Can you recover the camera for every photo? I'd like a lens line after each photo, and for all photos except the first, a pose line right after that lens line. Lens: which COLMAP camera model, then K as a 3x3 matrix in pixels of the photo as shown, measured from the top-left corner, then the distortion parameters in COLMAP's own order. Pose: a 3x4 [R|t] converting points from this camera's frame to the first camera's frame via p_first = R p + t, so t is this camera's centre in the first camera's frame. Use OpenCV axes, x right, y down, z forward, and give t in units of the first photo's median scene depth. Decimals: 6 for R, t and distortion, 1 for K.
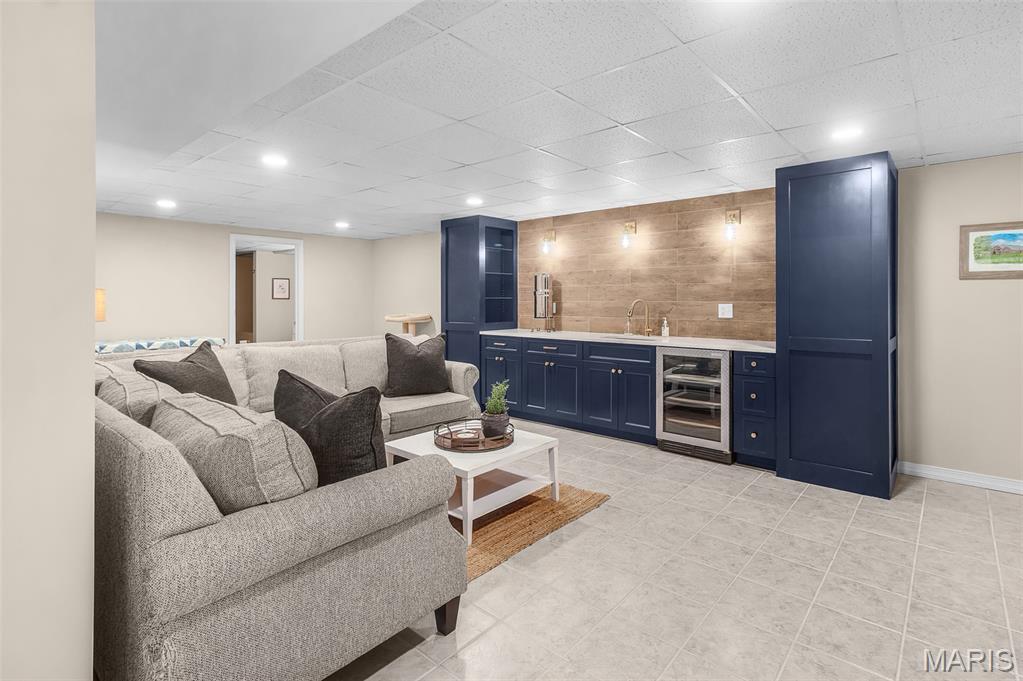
lens RADIAL K [[492.1, 0, 533.2], [0, 492.1, 286.4], [0, 0, 1]] dist [-0.000935, -0.000421]
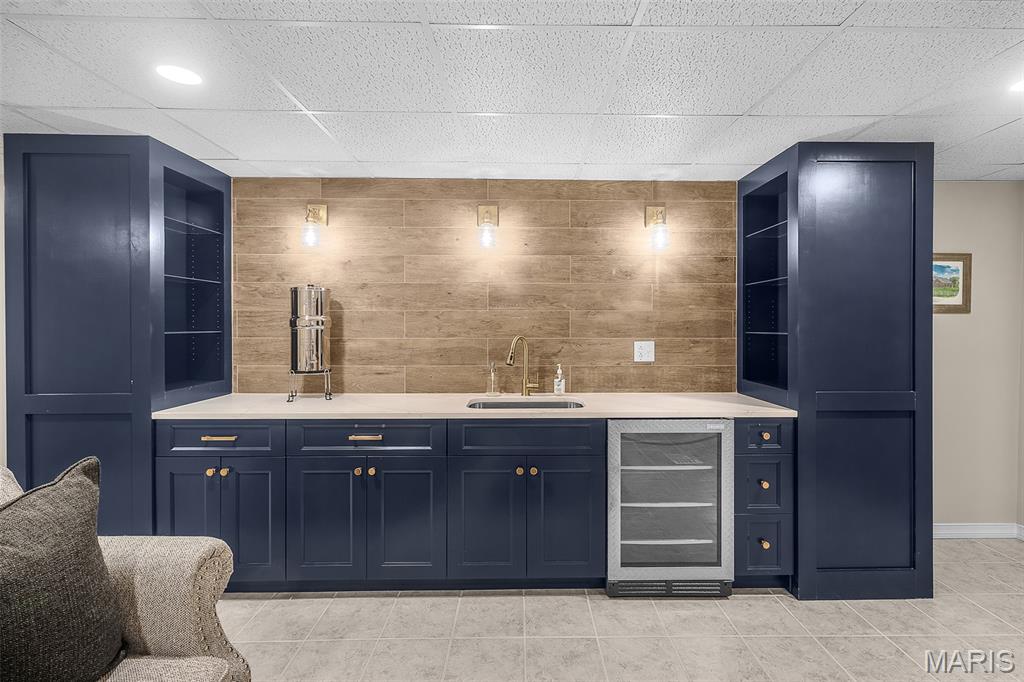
lens RADIAL K [[472.7, 0, 515.3], [0, 472.7, 325.4], [0, 0, 1]] dist [0.000360, 0.000195]
pose [[0.752257, 0.001283, 0.658868, -0.161194], [-0.017936, 0.999667, 0.018531, 0.003836], [-0.658625, -0.025758, 0.752030, 0.557882]]
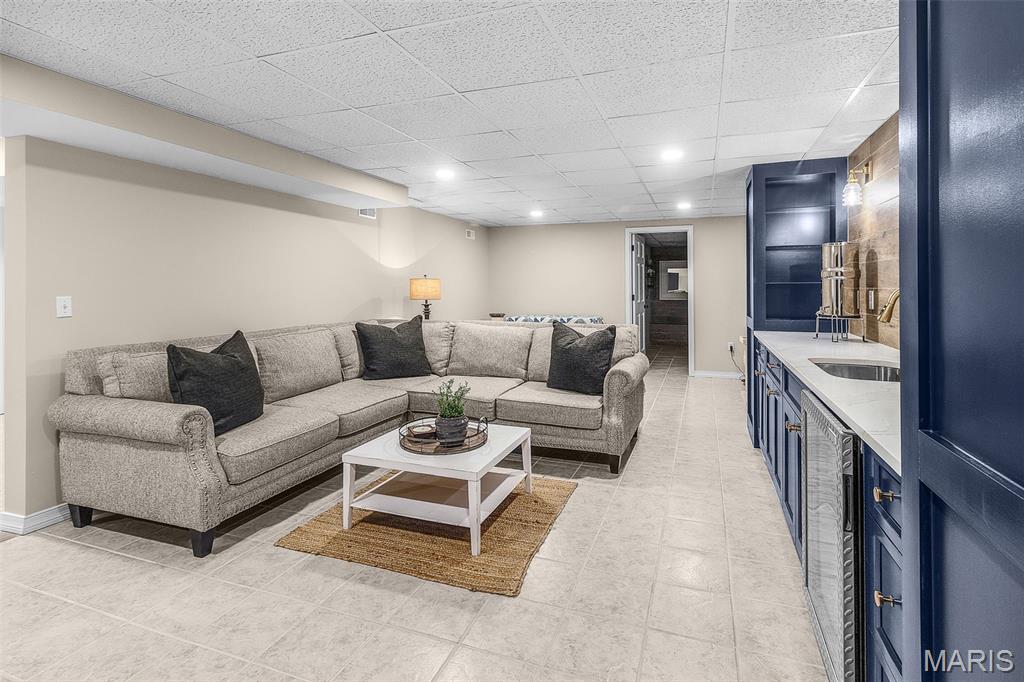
lens RADIAL K [[492.6, 0, 533.7], [0, 492.6, 286.9], [0, 0, 1]] dist [-0.000935, -0.000421]
pose [[0.361665, 0.000589, -0.932308, 0.484897], [0.023133, 0.999686, 0.009606, 0.016875], [0.932021, -0.025042, 0.361538, 0.517729]]
